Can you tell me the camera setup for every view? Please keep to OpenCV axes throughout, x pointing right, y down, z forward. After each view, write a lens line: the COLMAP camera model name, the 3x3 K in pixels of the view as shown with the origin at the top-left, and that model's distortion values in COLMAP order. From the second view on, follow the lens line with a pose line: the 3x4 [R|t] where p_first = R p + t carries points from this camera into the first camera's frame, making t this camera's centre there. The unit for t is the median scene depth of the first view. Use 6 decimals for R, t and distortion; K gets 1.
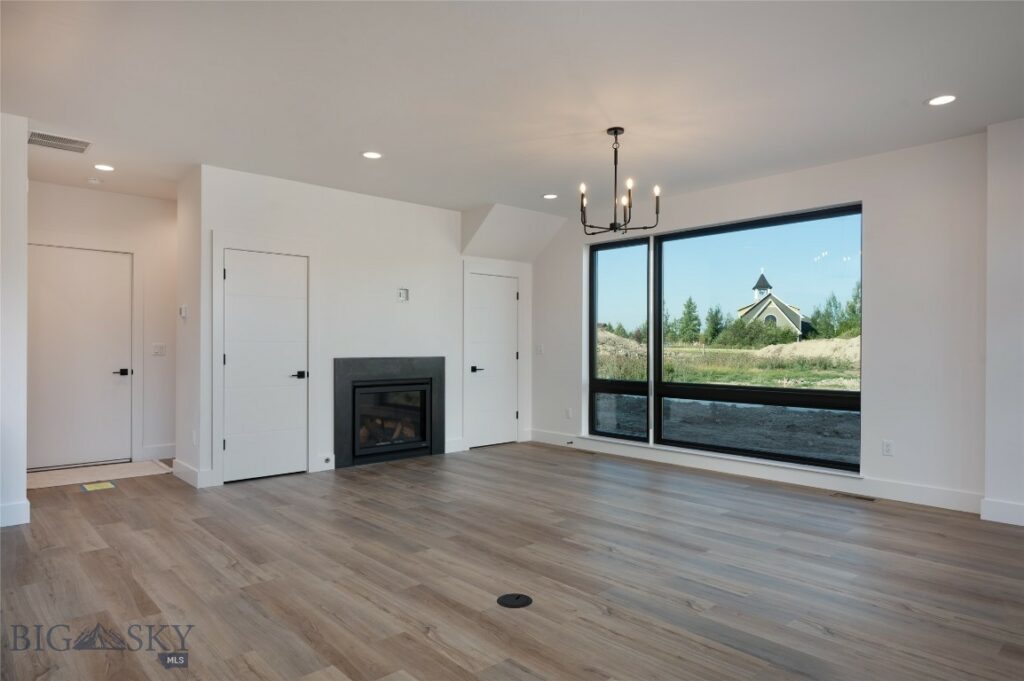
lens RADIAL K [[620.3, 0, 512.0], [0, 620.3, 340.5], [0, 0, 1]] dist [0.001607, 0.000834]
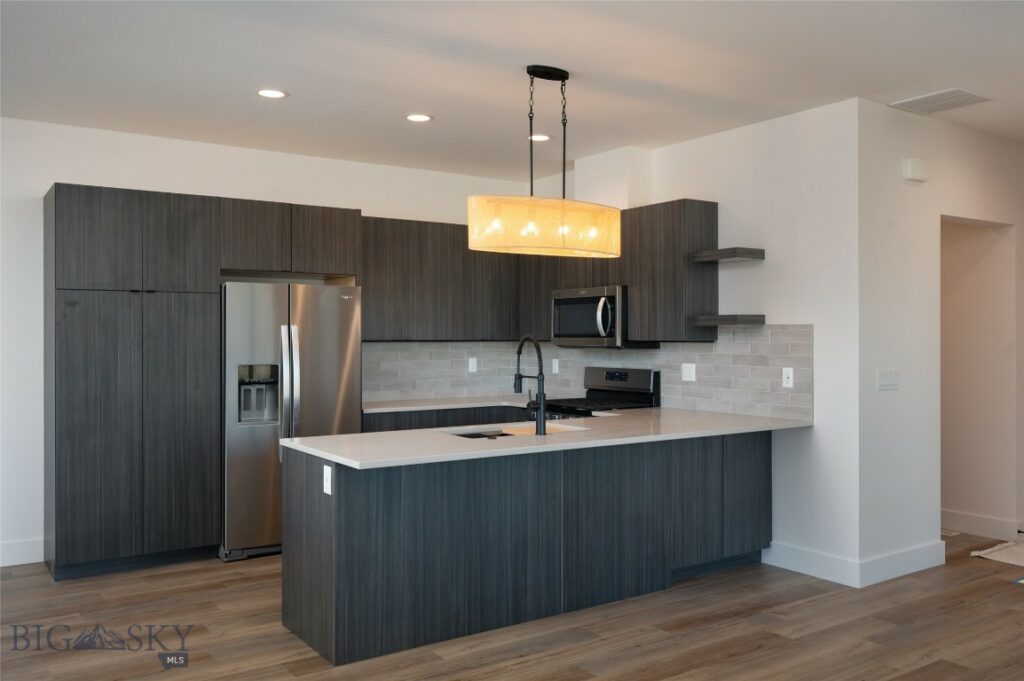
lens RADIAL K [[863.3, 0, 530.1], [0, 863.3, 338.8], [0, 0, 1]] dist [-0.010329, -0.001341]
pose [[-0.127682, -0.002313, -0.991812, 0.388836], [0.010339, 0.999940, -0.003662, -0.036256], [0.991761, -0.010722, -0.127651, 0.675512]]
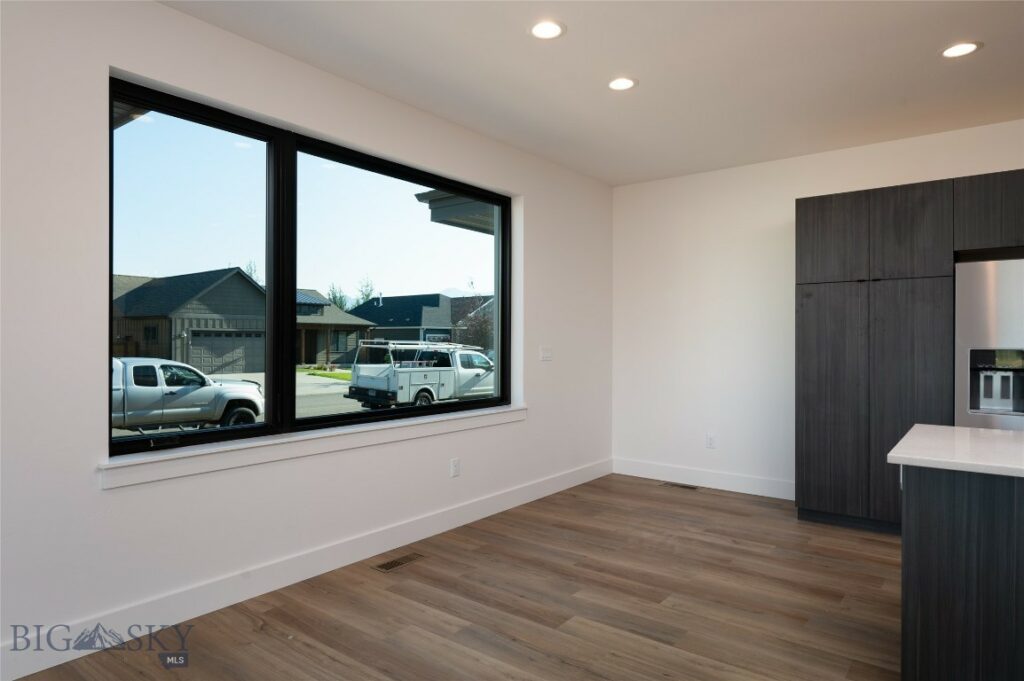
lens RADIAL K [[620.3, 0, 512.0], [0, 620.3, 340.5], [0, 0, 1]] dist [0.001607, 0.000834]
pose [[-0.986152, -0.005673, -0.165745, -0.017141], [-0.003719, 0.999920, -0.012099, -0.007145], [0.165801, -0.011316, -0.986094, 0.835468]]
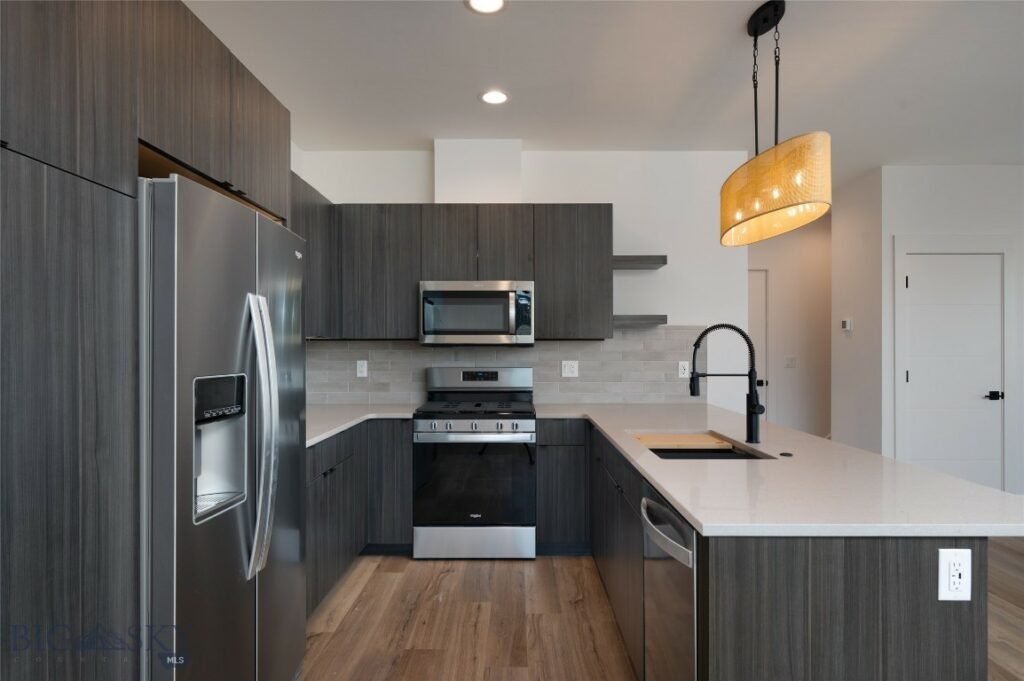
lens RADIAL K [[579.5, 0, 515.4], [0, 579.5, 349.4], [0, 0, 1]] dist [-0.000436, -0.000101]
pose [[0.736128, -0.003510, -0.676833, -0.394598], [0.010541, 0.999925, 0.006279, -0.025674], [0.676760, -0.011757, 0.736110, -0.012241]]
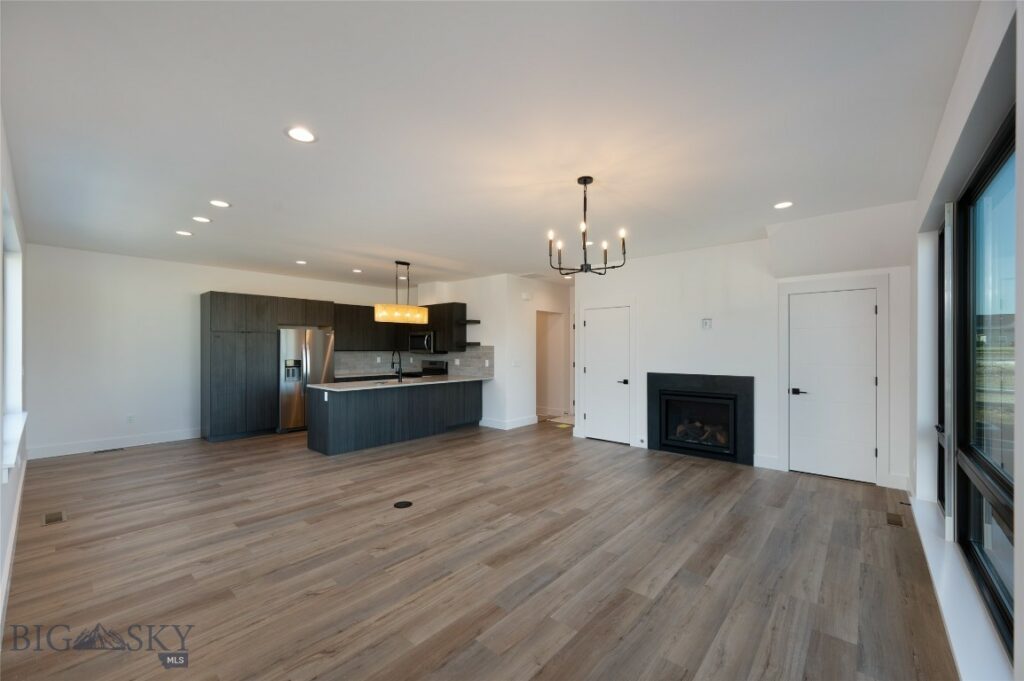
lens RADIAL K [[407.1, 0, 515.6], [0, 407.1, 349.3], [0, 0, 1]] dist [0.000842, 0.000012]
pose [[0.115685, -0.001016, -0.993285, 0.861775], [0.009526, 0.999955, 0.000087, -0.040351], [0.993240, -0.009472, 0.115690, 0.797038]]
